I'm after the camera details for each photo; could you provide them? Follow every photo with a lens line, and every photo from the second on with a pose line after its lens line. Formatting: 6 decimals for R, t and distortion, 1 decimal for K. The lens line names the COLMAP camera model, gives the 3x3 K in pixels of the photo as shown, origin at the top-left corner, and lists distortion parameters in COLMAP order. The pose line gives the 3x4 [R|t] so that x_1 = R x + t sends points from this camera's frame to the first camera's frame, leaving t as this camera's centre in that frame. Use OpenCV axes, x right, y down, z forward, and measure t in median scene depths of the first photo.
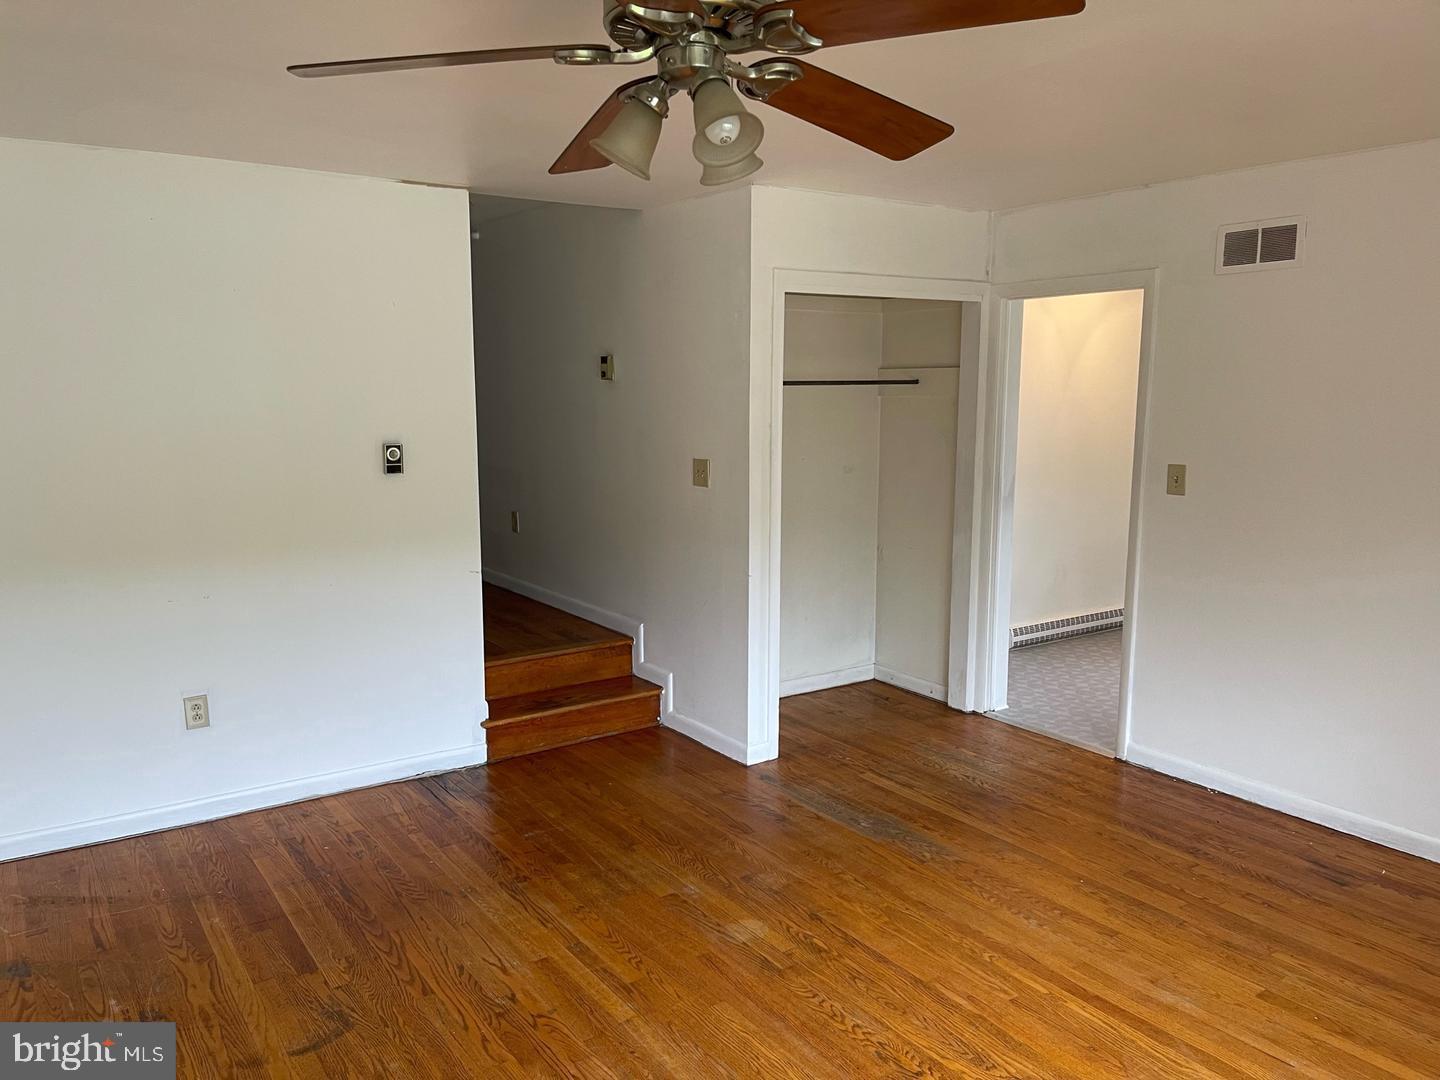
lens RADIAL K [[1087.5, 0, 720.0], [0, 1087.5, 540.0], [0, 0, 1]] dist [-0.003583, -0.001149]
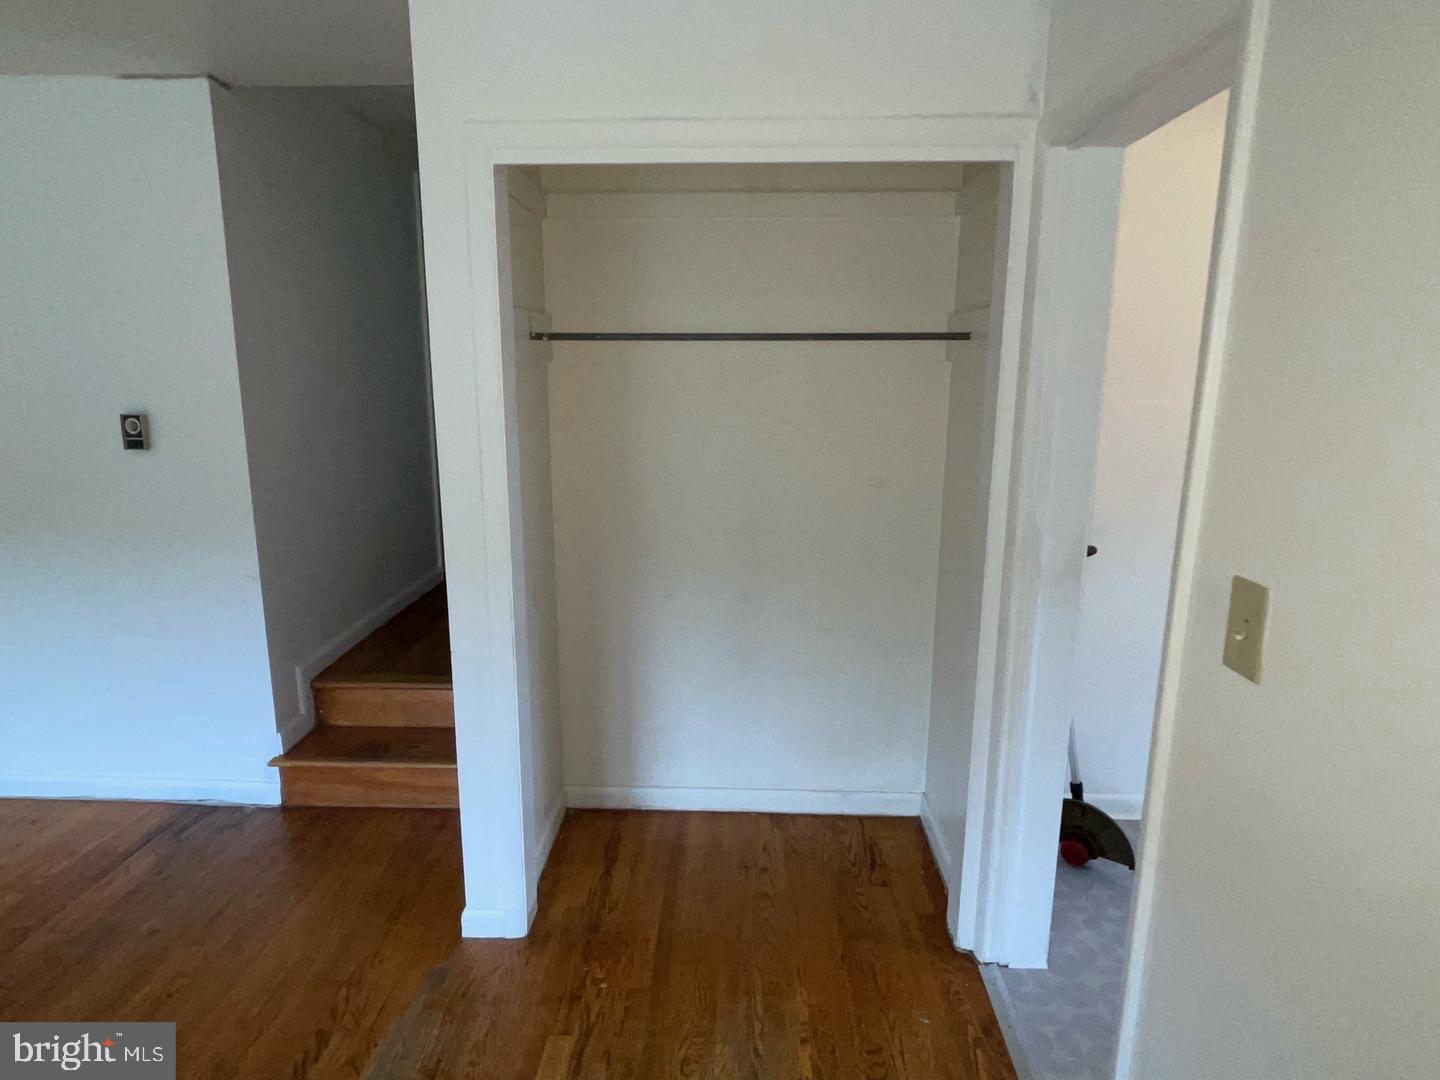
lens RADIAL K [[878.3, 0, 720.0], [0, 878.3, 540.0], [0, 0, 1]] dist [-0.002570, 0.000019]
pose [[0.801630, 0.121674, -0.585308, 0.414997], [-0.089400, 0.992458, 0.083872, -0.081015], [0.591099, -0.014908, 0.806461, 0.662112]]
